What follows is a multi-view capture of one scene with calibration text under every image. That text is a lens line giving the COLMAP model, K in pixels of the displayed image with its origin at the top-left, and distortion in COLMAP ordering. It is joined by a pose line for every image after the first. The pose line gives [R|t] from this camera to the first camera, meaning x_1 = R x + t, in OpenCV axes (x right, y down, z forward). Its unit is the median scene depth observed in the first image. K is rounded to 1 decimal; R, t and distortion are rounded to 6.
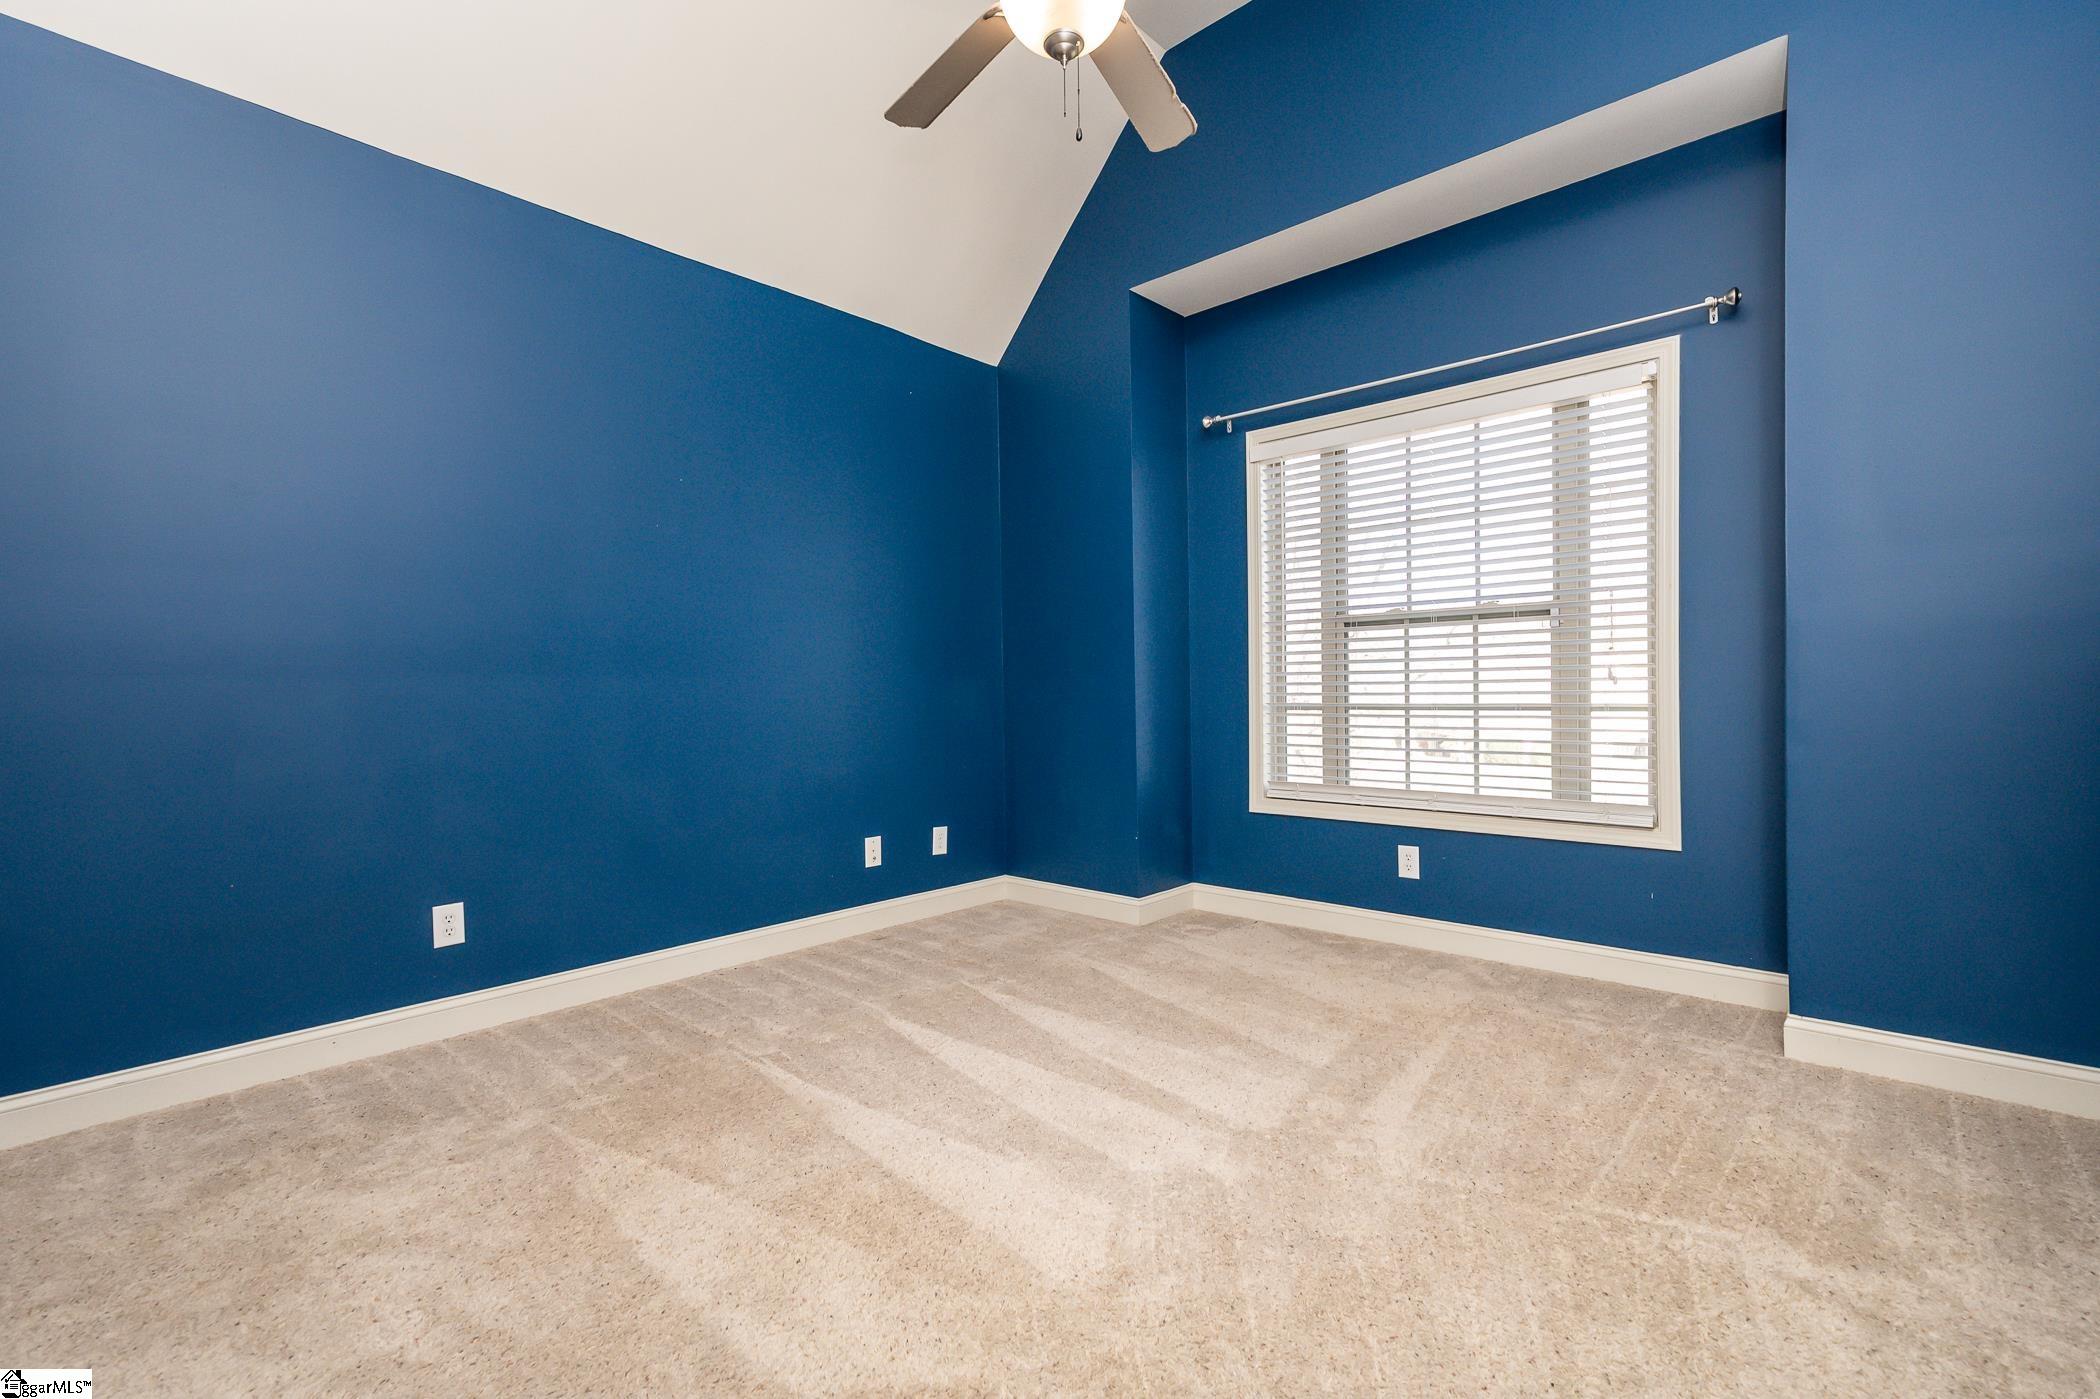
lens RADIAL K [[955.9, 0, 1045.5], [0, 955.9, 706.0], [0, 0, 1]] dist [0.014930, -0.001206]
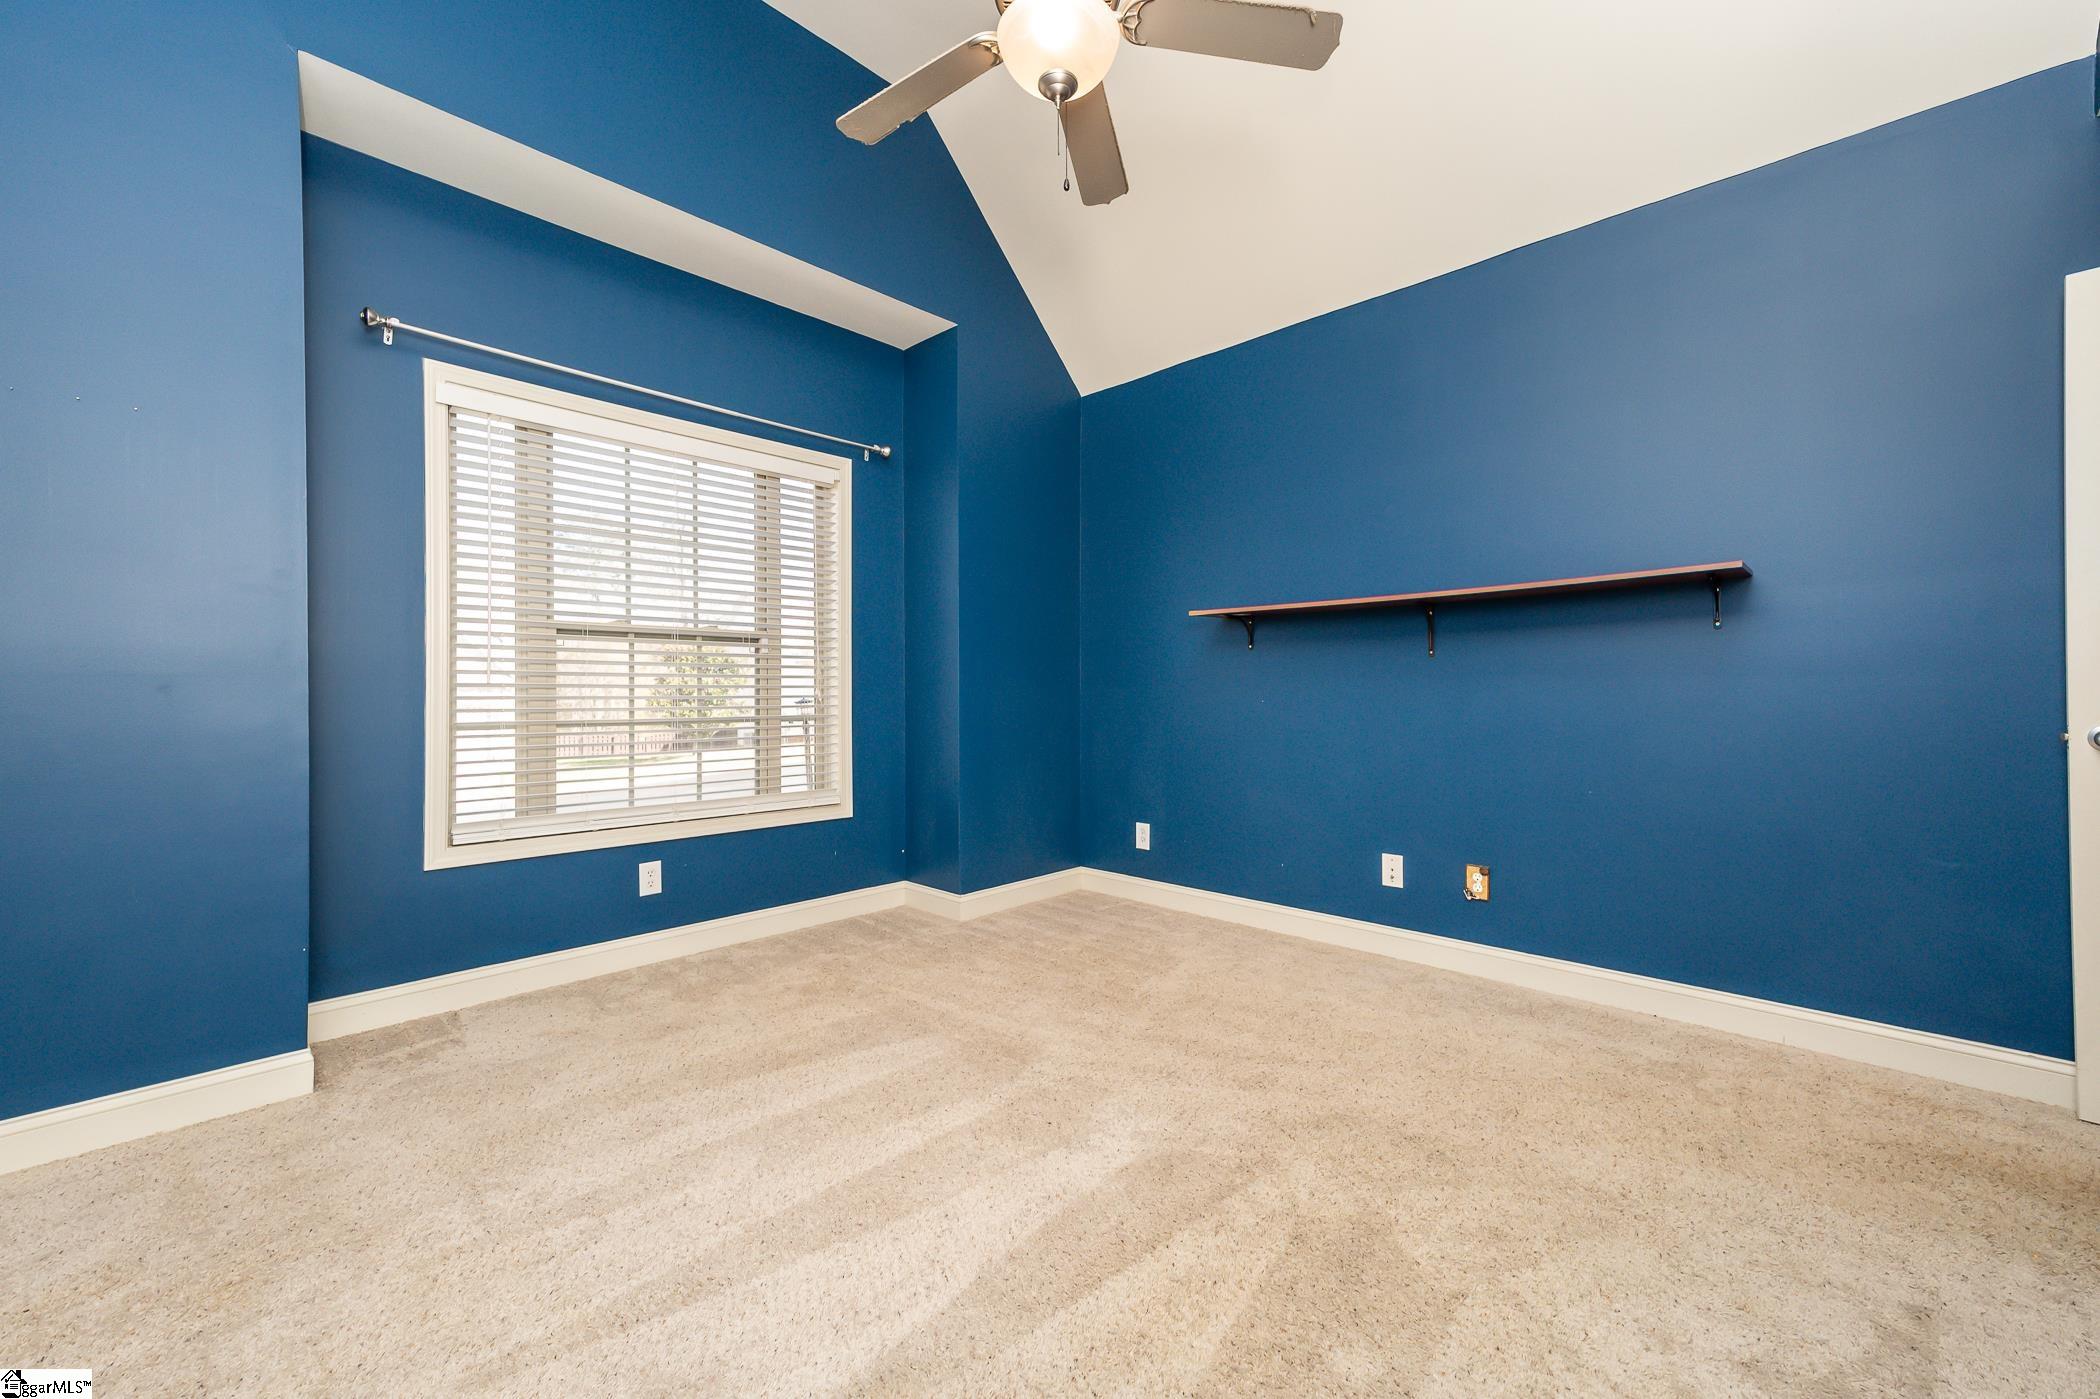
lens RADIAL K [[860.4, 0, 1050.0], [0, 860.4, 691.8], [0, 0, 1]] dist [0.004168, 0.000203]
pose [[-0.002712, 0.020467, 0.999787, -0.491936], [0.024125, 0.999501, -0.020396, -0.002145], [-0.999705, 0.024064, -0.003205, 0.559783]]
